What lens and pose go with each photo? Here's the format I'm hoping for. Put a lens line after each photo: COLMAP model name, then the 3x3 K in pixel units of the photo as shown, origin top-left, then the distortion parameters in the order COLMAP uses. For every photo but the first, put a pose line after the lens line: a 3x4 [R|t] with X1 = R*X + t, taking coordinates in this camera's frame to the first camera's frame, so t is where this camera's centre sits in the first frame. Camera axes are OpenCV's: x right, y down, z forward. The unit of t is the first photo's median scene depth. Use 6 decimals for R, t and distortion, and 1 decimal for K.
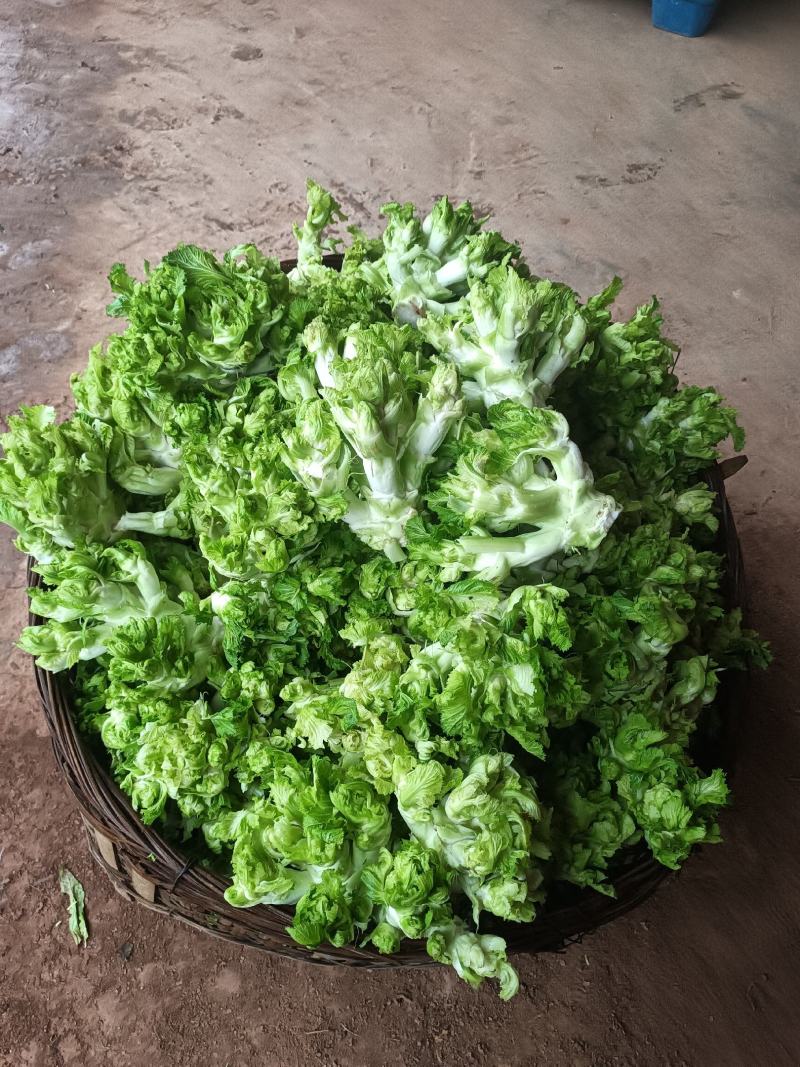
lens RADIAL K [[802.4, 0, 403.7], [0, 802.4, 533.4], [0, 0, 1]] dist [0.033224, -0.042452]
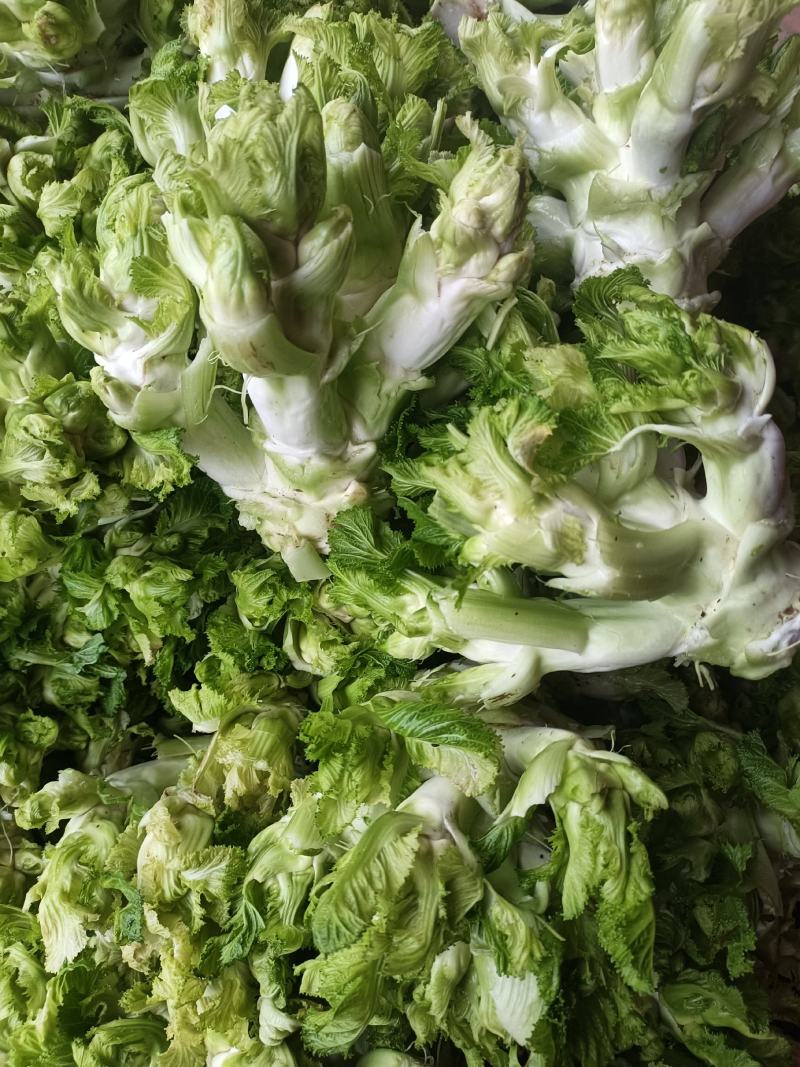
lens RADIAL K [[802.4, 0, 403.7], [0, 802.4, 533.4], [0, 0, 1]] dist [0.033224, -0.042452]
pose [[0.981275, 0.192486, -0.006912, 0.045393], [-0.184564, 0.949941, 0.252088, -0.122658], [0.055090, -0.246092, 0.967680, 0.573879]]
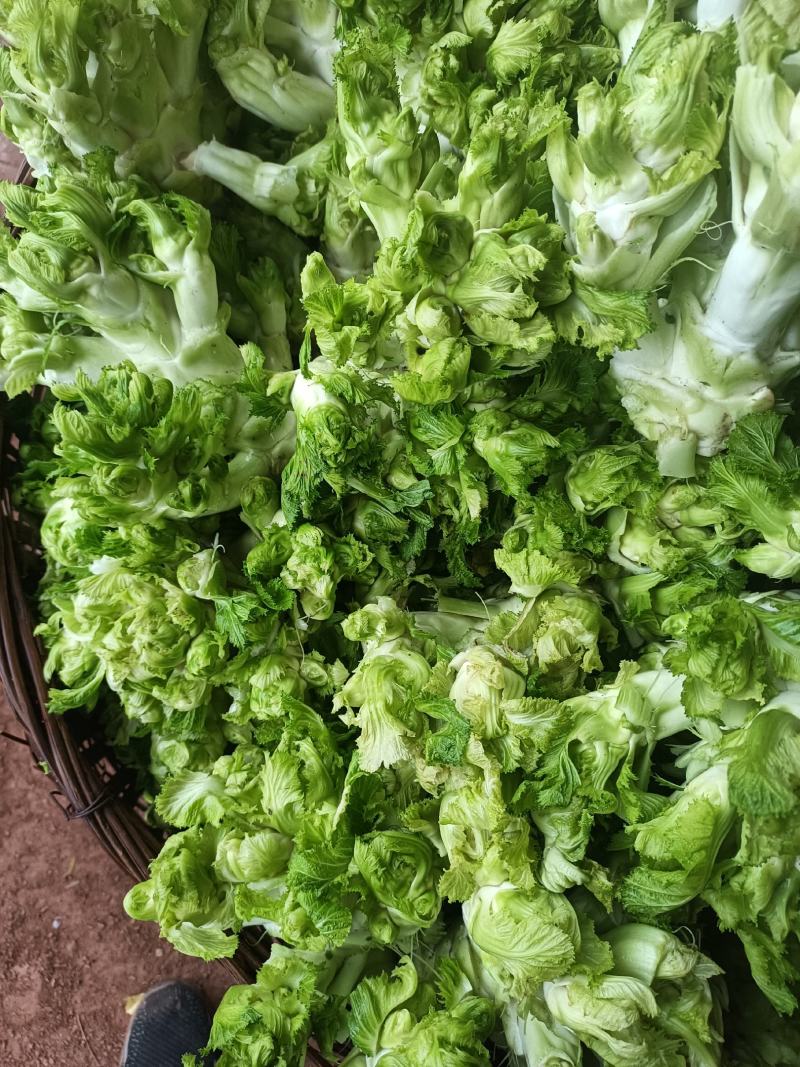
lens RADIAL K [[802.4, 0, 403.7], [0, 802.4, 533.4], [0, 0, 1]] dist [0.033224, -0.042452]
pose [[0.902725, 0.425666, -0.062425, -0.108827], [-0.378936, 0.855407, 0.353111, -0.044284], [0.203706, -0.295107, 0.933497, 0.535165]]
